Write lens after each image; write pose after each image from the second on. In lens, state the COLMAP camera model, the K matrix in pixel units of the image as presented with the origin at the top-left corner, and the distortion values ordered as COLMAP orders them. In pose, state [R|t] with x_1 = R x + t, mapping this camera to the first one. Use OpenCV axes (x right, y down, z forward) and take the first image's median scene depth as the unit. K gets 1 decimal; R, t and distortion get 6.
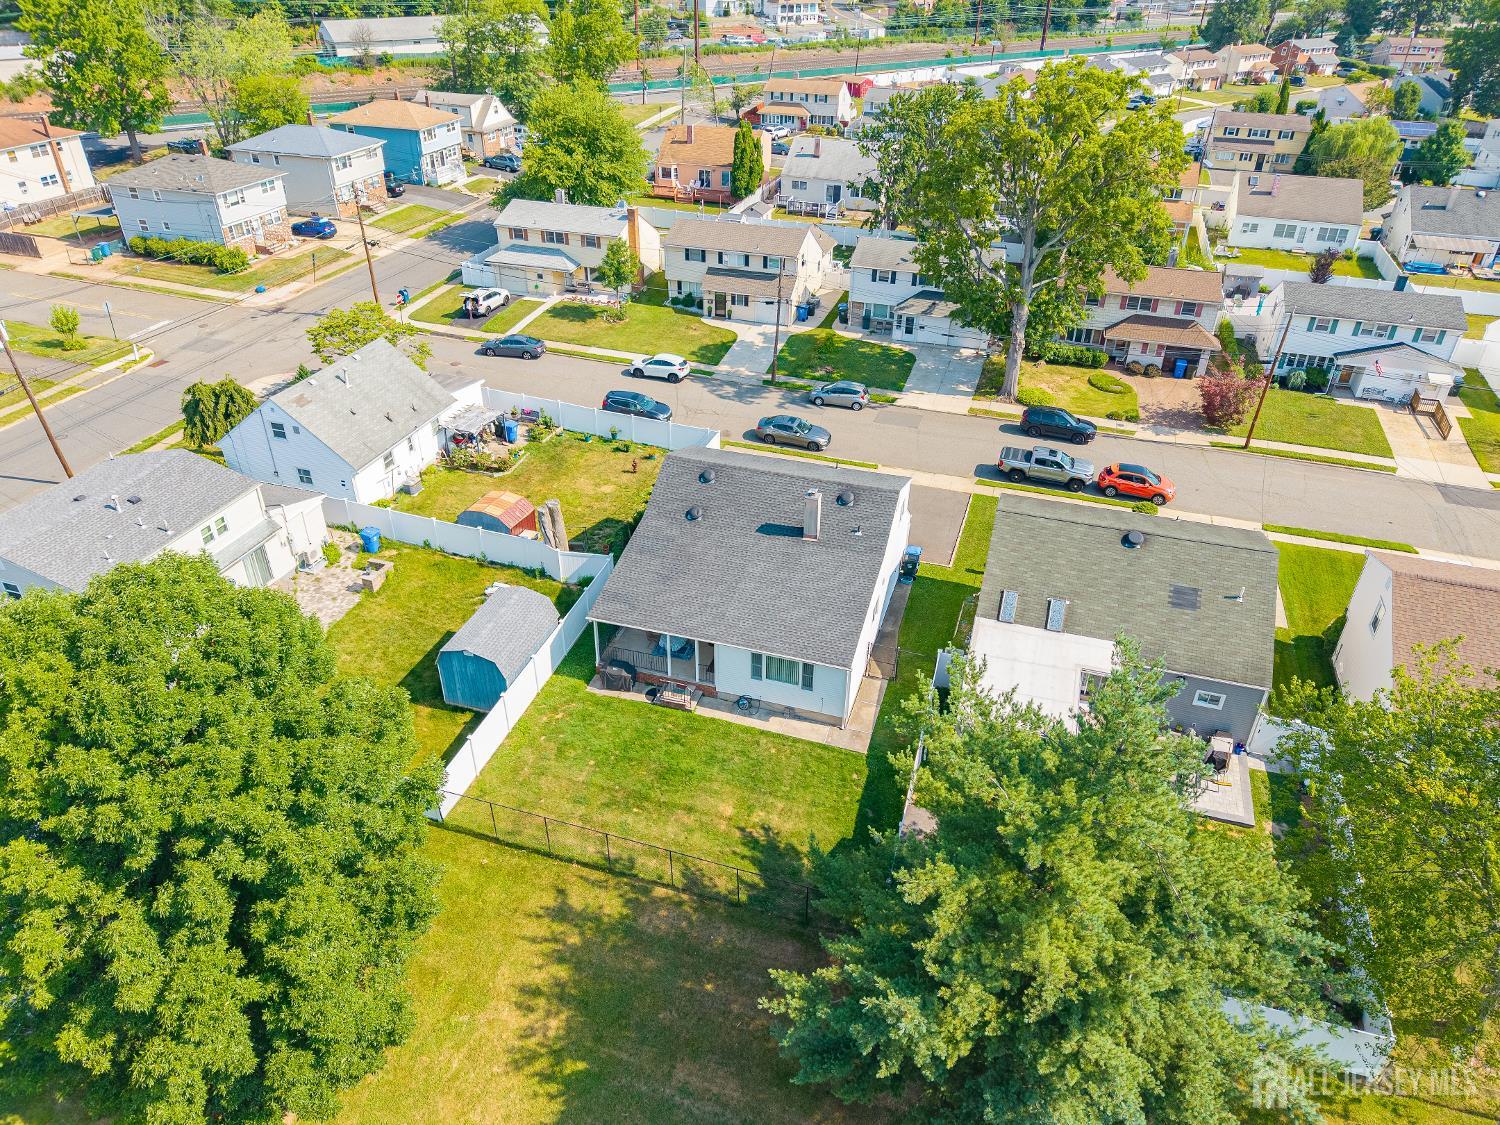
lens RADIAL K [[1001.2, 0, 750.0], [0, 1001.2, 562.5], [0, 0, 1]] dist [0.006672, -0.001720]
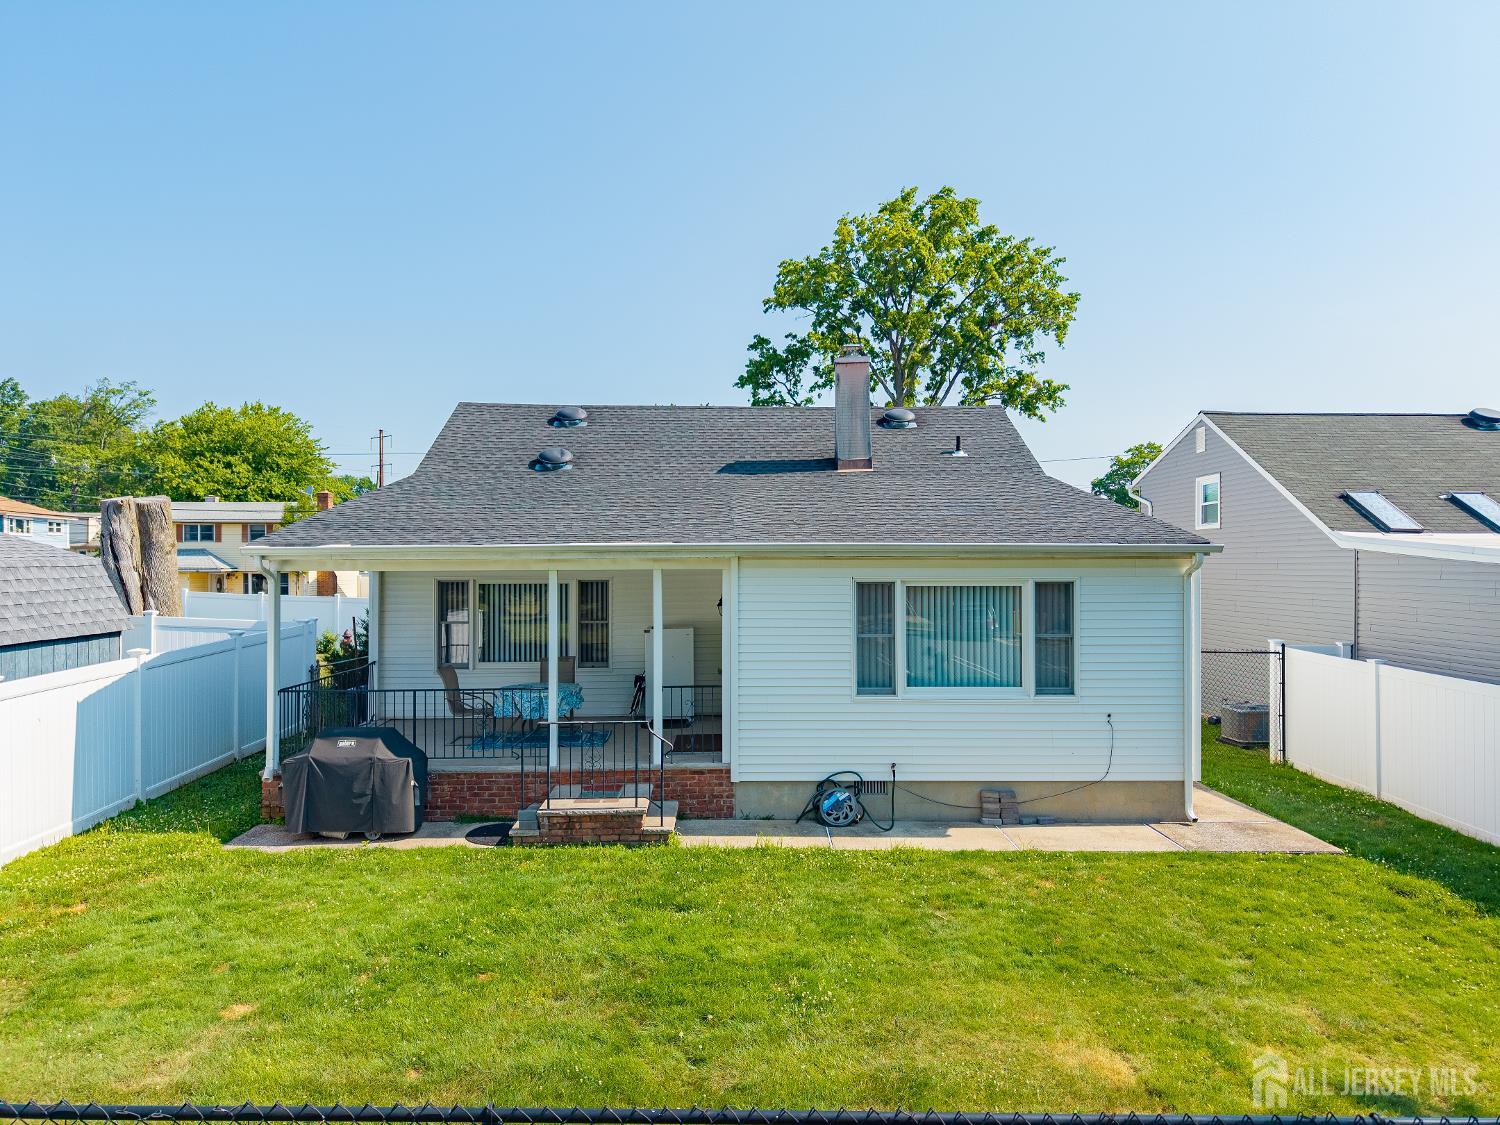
lens RADIAL K [[1001.2, 0, 750.0], [0, 1001.2, 562.5], [0, 0, 1]] dist [0.006672, -0.001720]
pose [[0.947001, -0.011419, 0.321029, -0.122366], [0.184640, 0.837134, -0.514892, 0.229774], [-0.262865, 0.546878, 0.794875, 0.765371]]
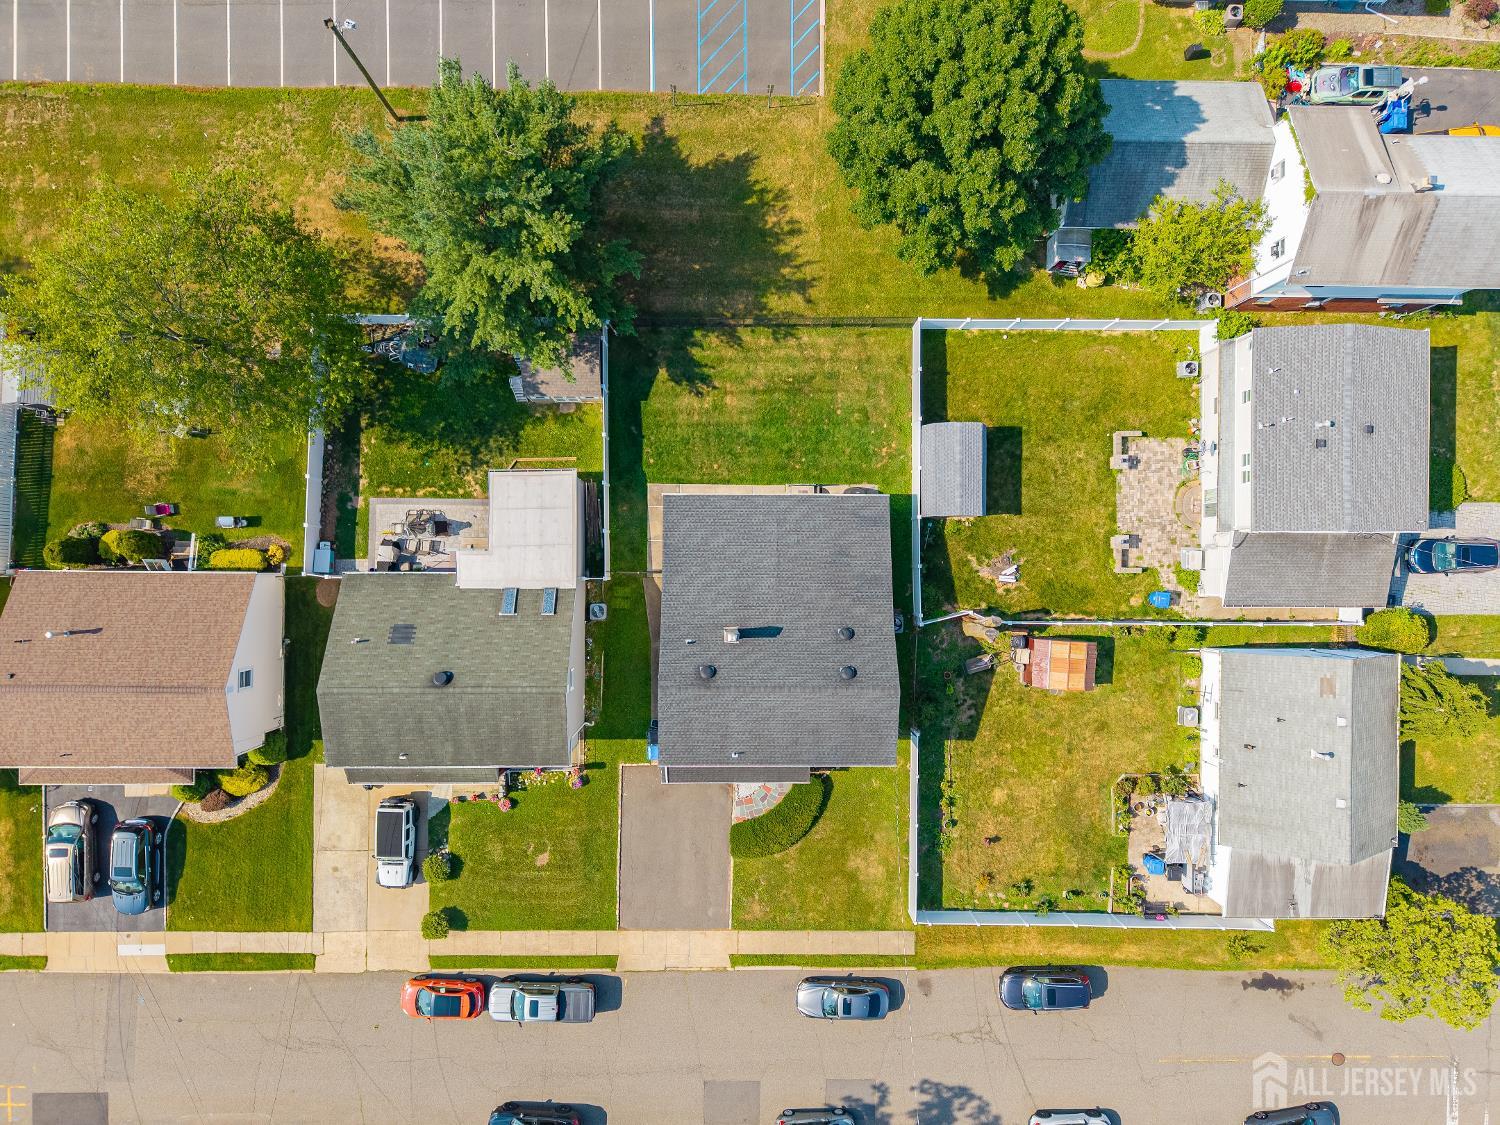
lens RADIAL K [[1001.2, 0, 750.0], [0, 1001.2, 562.5], [0, 0, 1]] dist [0.006672, -0.001720]
pose [[-0.954666, 0.294881, -0.040712, 0.068927], [-0.194767, -0.515328, 0.834568, -0.972806], [0.225118, 0.804663, 0.549399, 0.380009]]
